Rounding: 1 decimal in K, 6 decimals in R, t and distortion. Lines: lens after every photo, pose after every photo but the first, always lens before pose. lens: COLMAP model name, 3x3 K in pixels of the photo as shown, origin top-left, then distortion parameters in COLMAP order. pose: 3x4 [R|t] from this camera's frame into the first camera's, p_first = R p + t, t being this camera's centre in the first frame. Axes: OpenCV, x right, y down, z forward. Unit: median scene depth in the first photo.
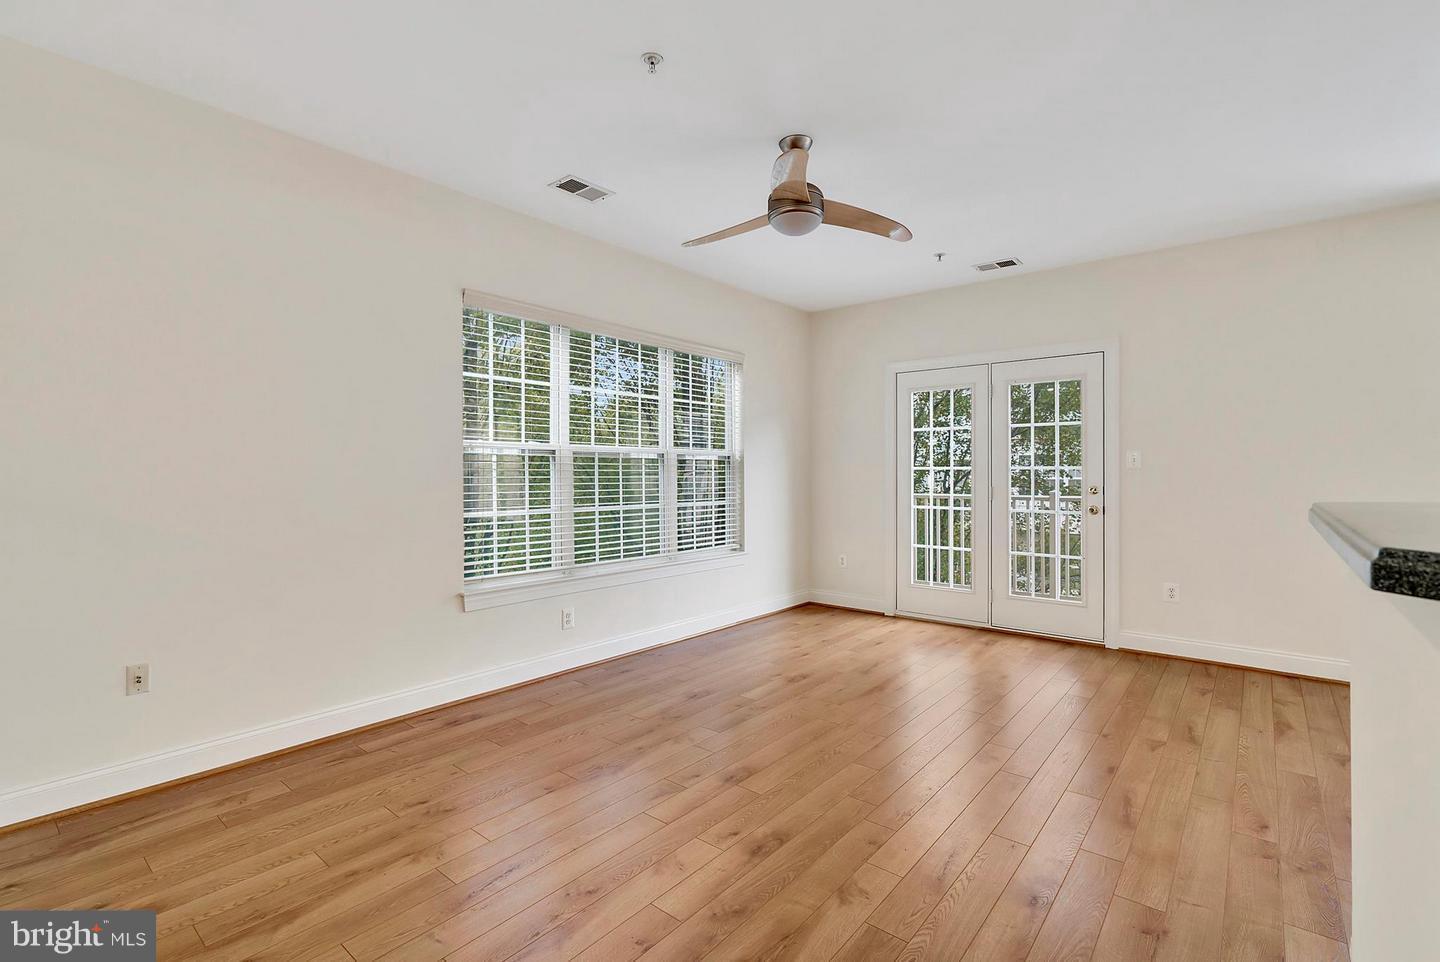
lens RADIAL K [[659.2, 0, 713.5], [0, 659.2, 470.4], [0, 0, 1]] dist [-0.006302, 0.003985]
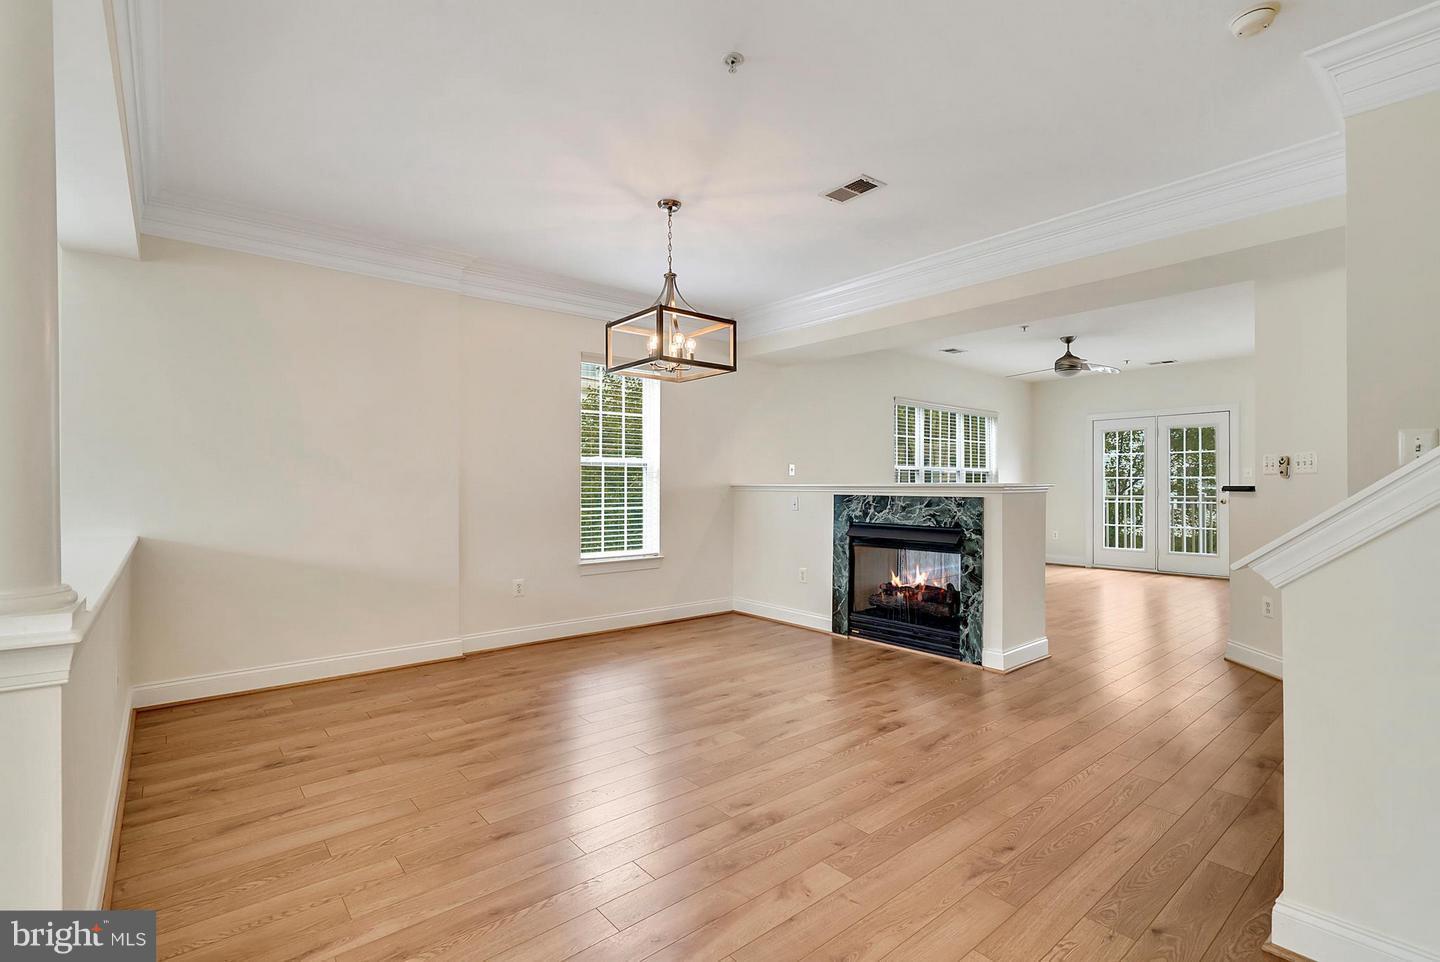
lens RADIAL K [[659.2, 0, 703.0], [0, 659.2, 480.9], [0, 0, 1]] dist [-0.006302, 0.003985]
pose [[0.982049, -0.003812, -0.188587, -0.431939], [0.003106, 0.999987, -0.004035, 0.008513], [0.188600, 0.003377, 0.982048, -0.937068]]
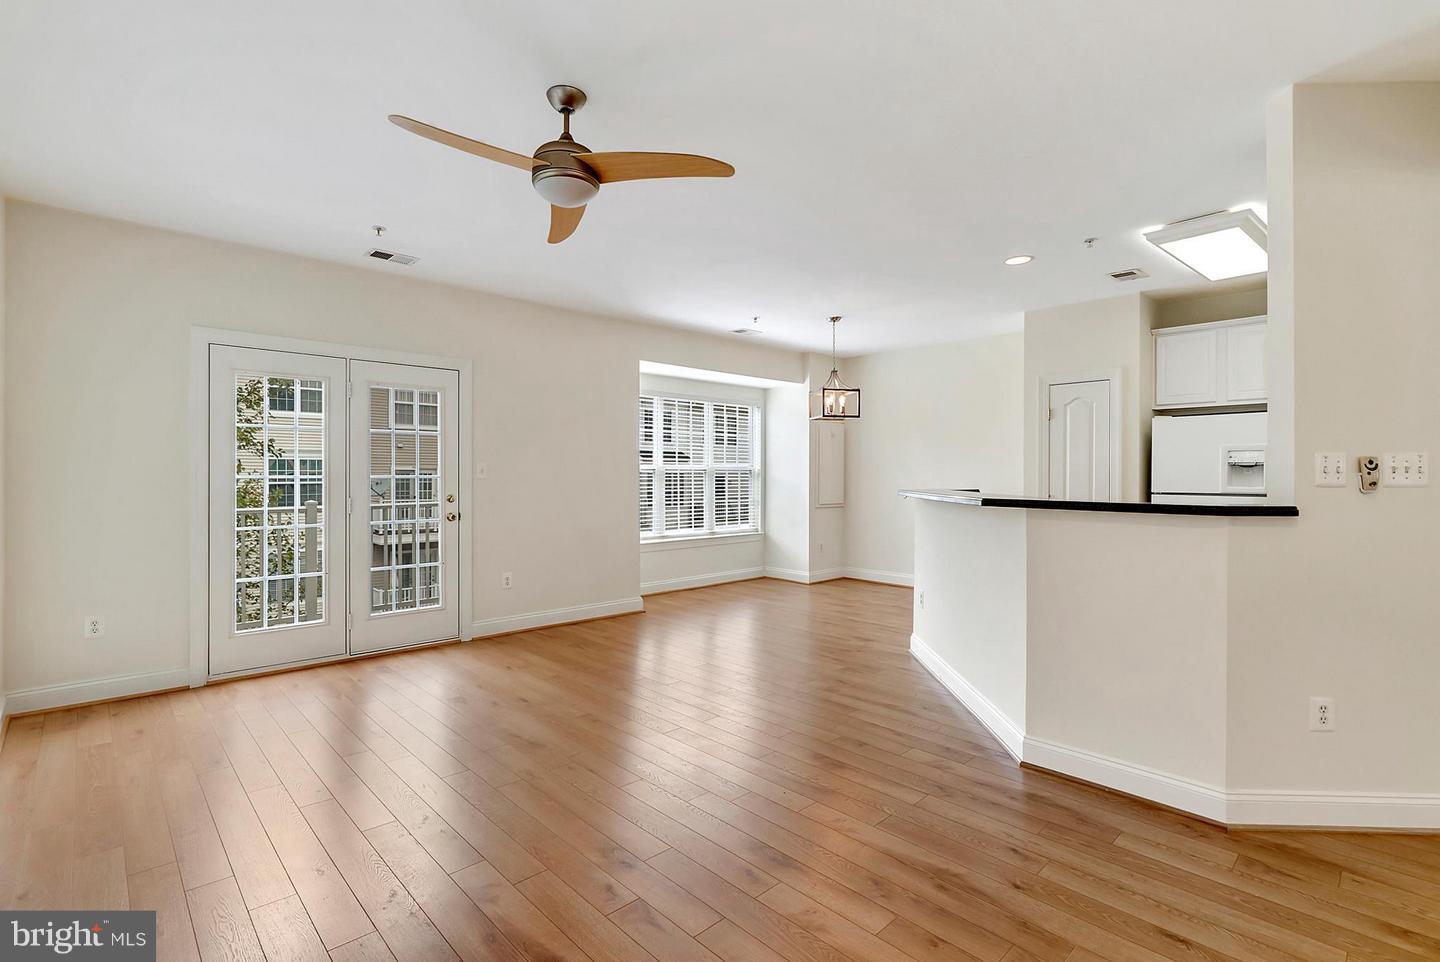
lens RADIAL K [[659.2, 0, 706.6], [0, 659.2, 480.9], [0, 0, 1]] dist [-0.006302, 0.003985]
pose [[0.118657, -0.005912, 0.992918, -0.422777], [-0.004171, 0.999970, 0.006453, -0.006446], [-0.992926, -0.004907, 0.118629, 0.443187]]
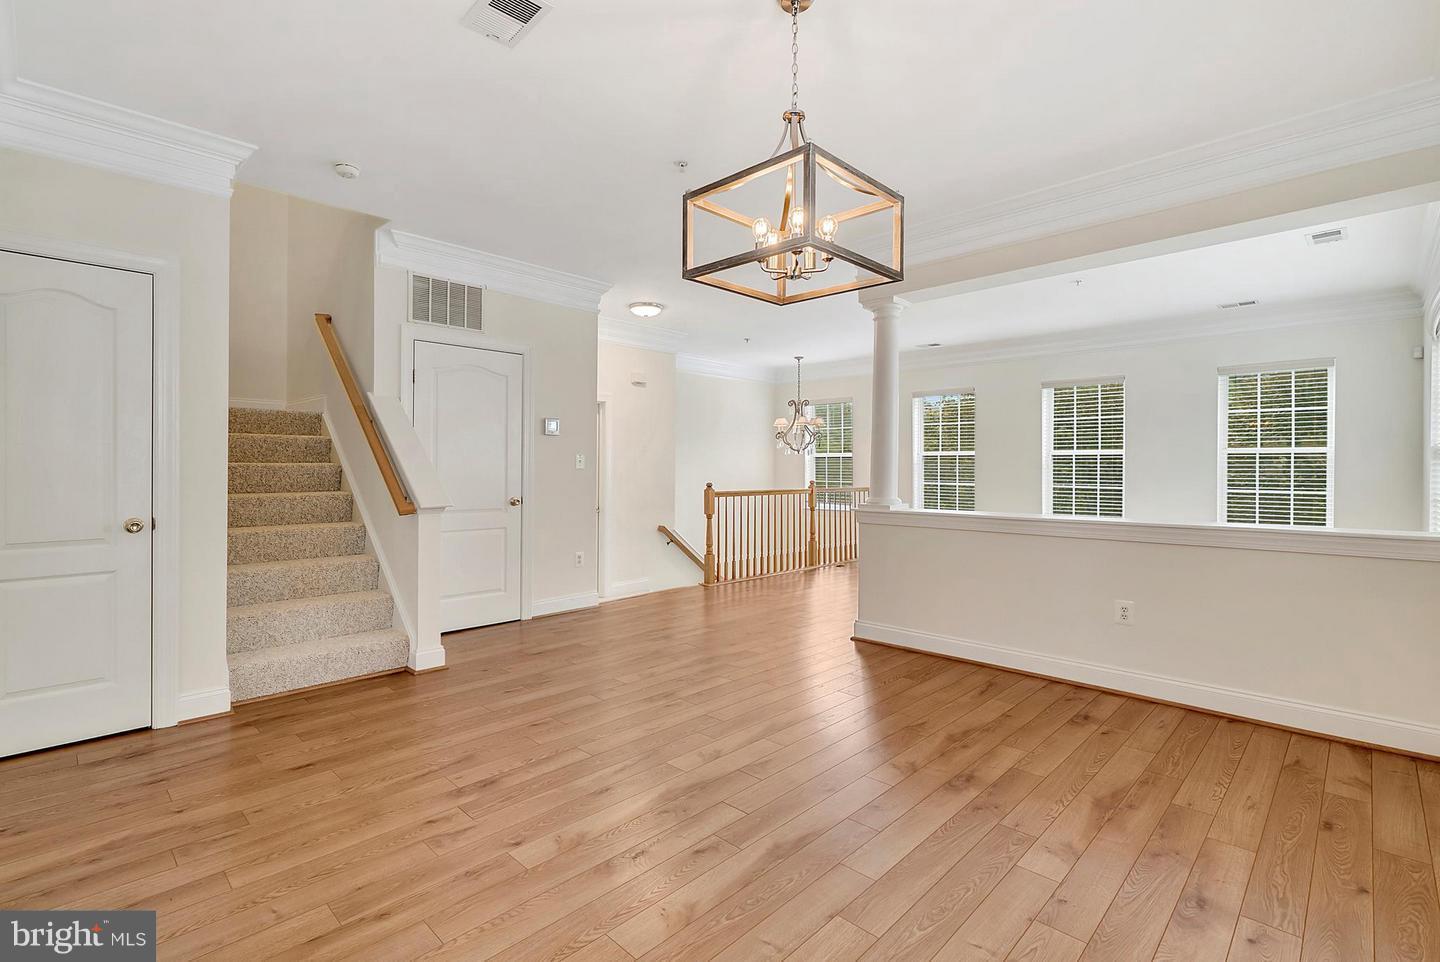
lens RADIAL K [[659.2, 0, 710.5], [0, 659.2, 477.2], [0, 0, 1]] dist [-0.006302, 0.003985]
pose [[-0.996533, -0.006964, 0.082902, -0.592895], [-0.006077, 0.999922, 0.010950, 0.010862], [-0.082972, 0.010409, -0.996498, 0.238488]]
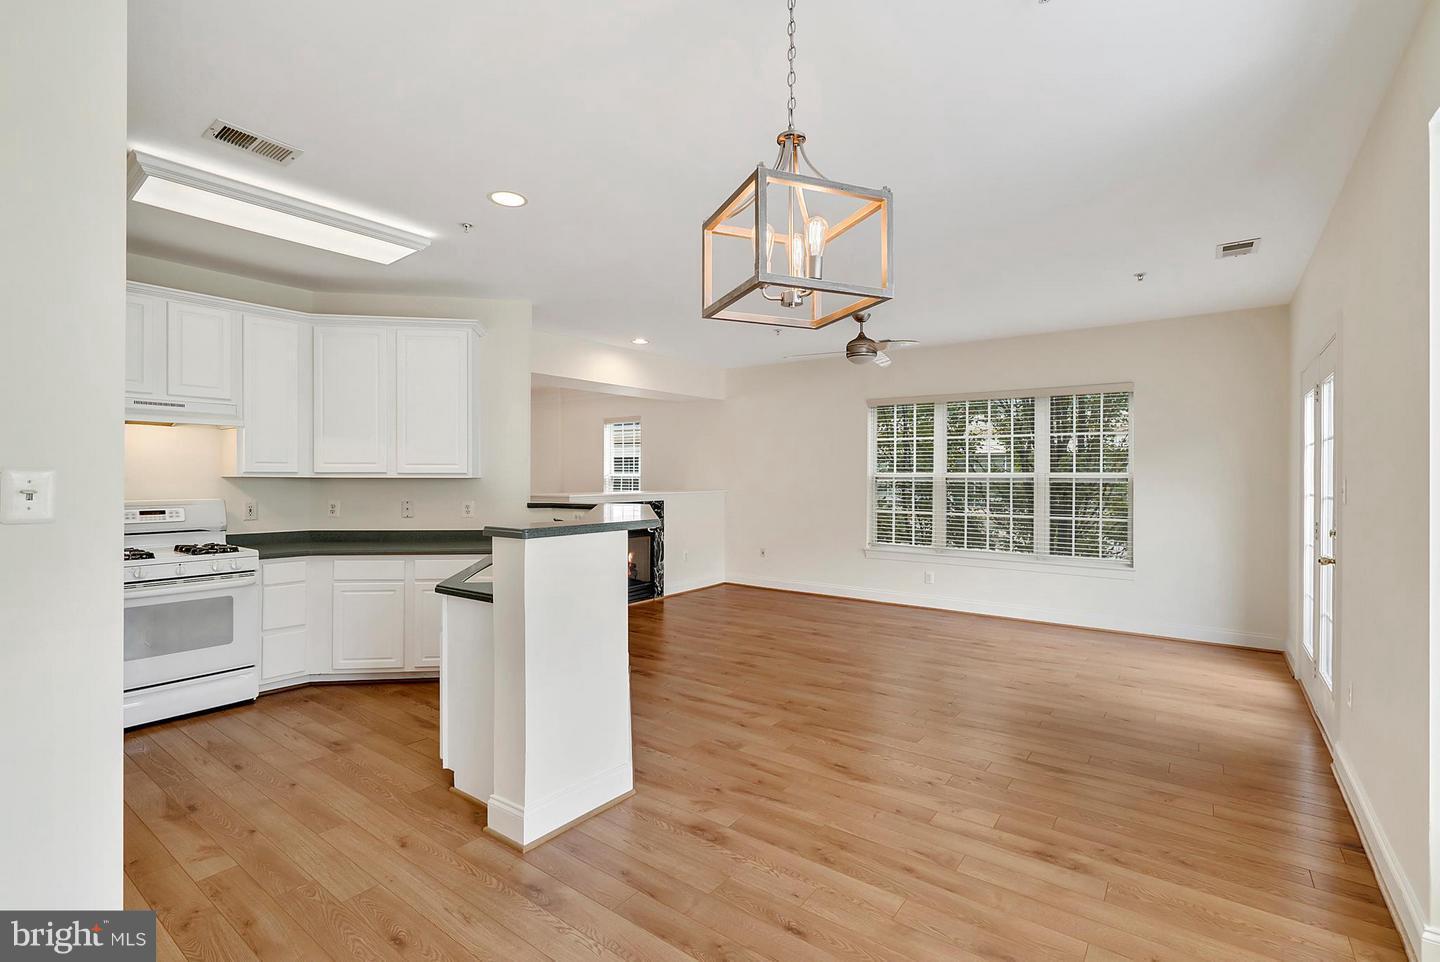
lens RADIAL K [[659.2, 0, 709.2], [0, 659.2, 480.0], [0, 0, 1]] dist [-0.006302, 0.003985]
pose [[0.051507, 0.004628, -0.998662, 1.197898], [0.000279, 0.999989, 0.004649, -0.027067], [0.998673, -0.000518, 0.051506, 0.293721]]
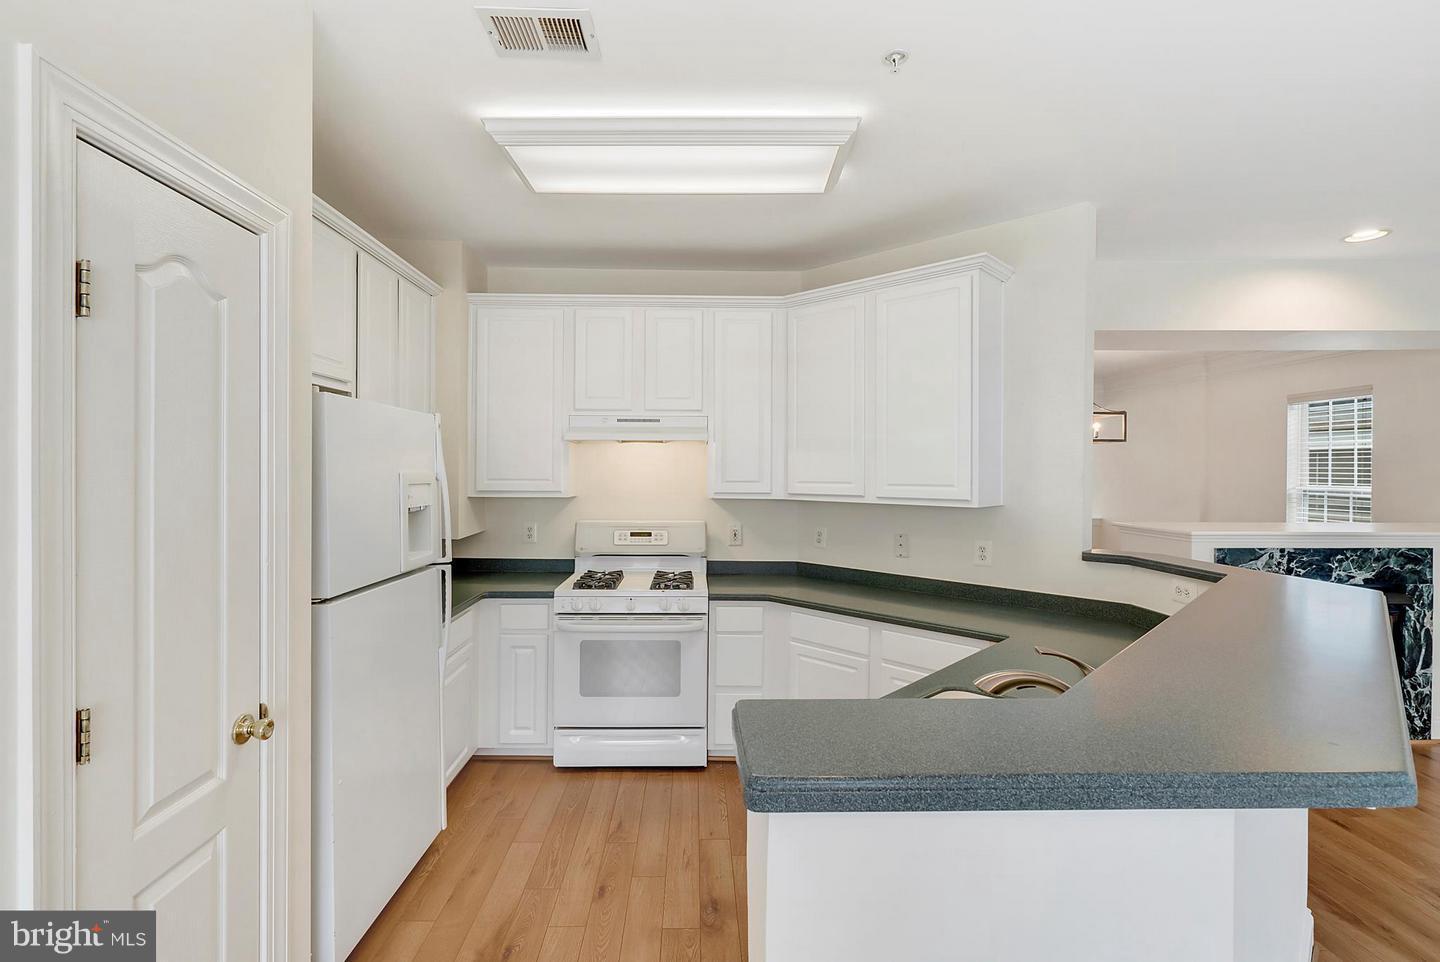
lens RADIAL K [[659.2, 0, 704.8], [0, 659.2, 474.8], [0, 0, 1]] dist [-0.006302, 0.003985]
pose [[-0.752962, -0.000983, -0.658063, 0.804575], [-0.003745, 0.999989, 0.002791, -0.056416], [0.658053, 0.004566, -0.752958, 0.285929]]
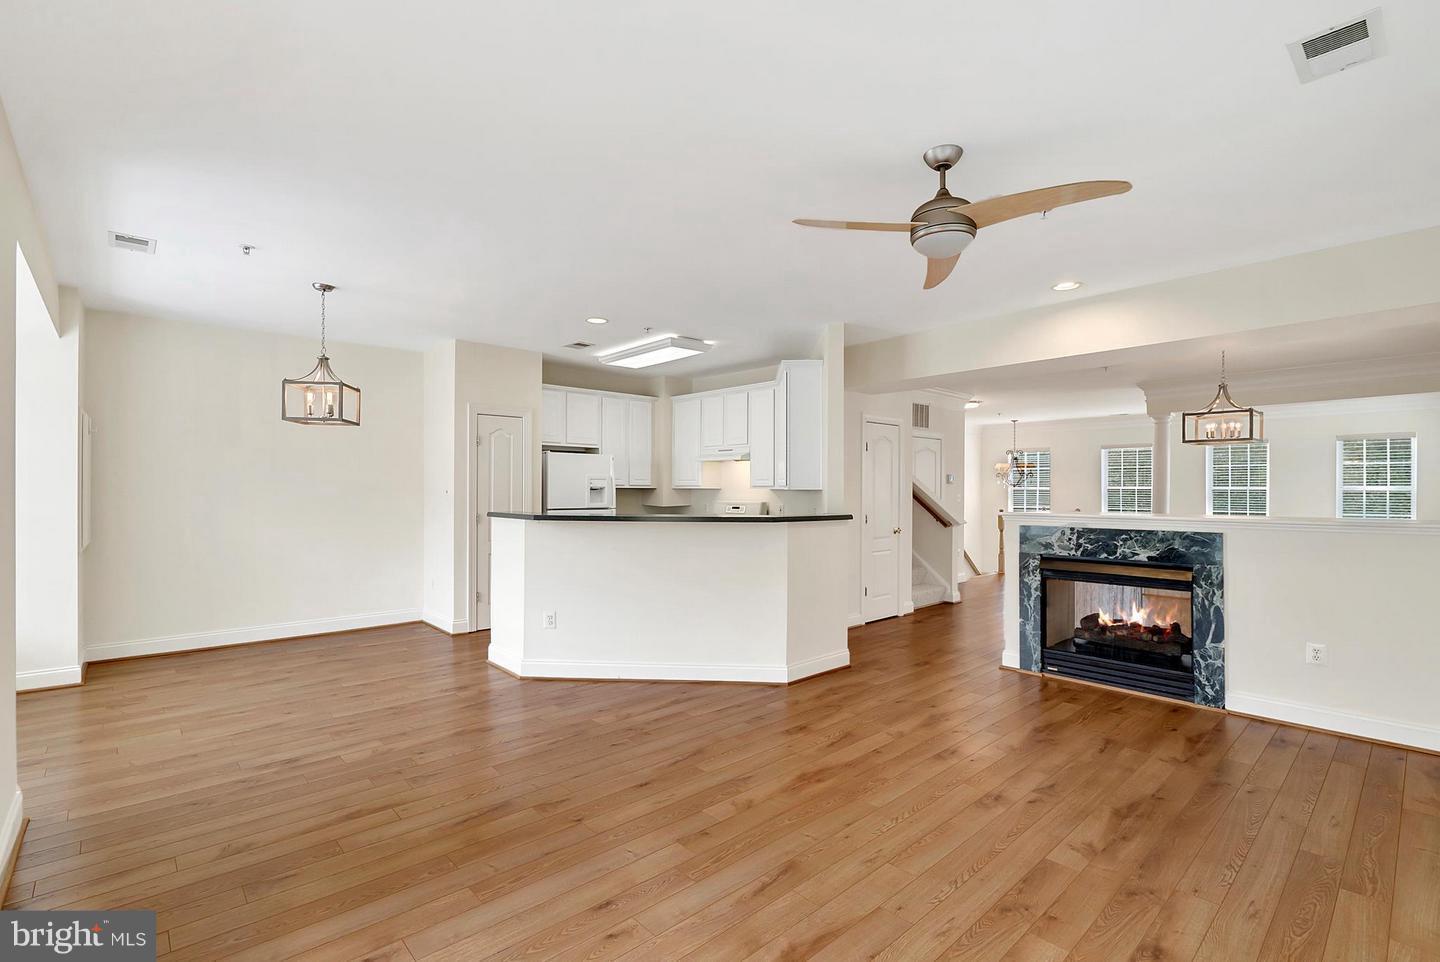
lens RADIAL K [[659.2, 0, 706.2], [0, 659.2, 483.3], [0, 0, 1]] dist [-0.006302, 0.003985]
pose [[-0.989883, -0.001656, 0.141877, 0.193842], [-0.003007, 0.999952, -0.009310, -0.025873], [-0.141854, -0.009642, -0.989841, 1.190232]]
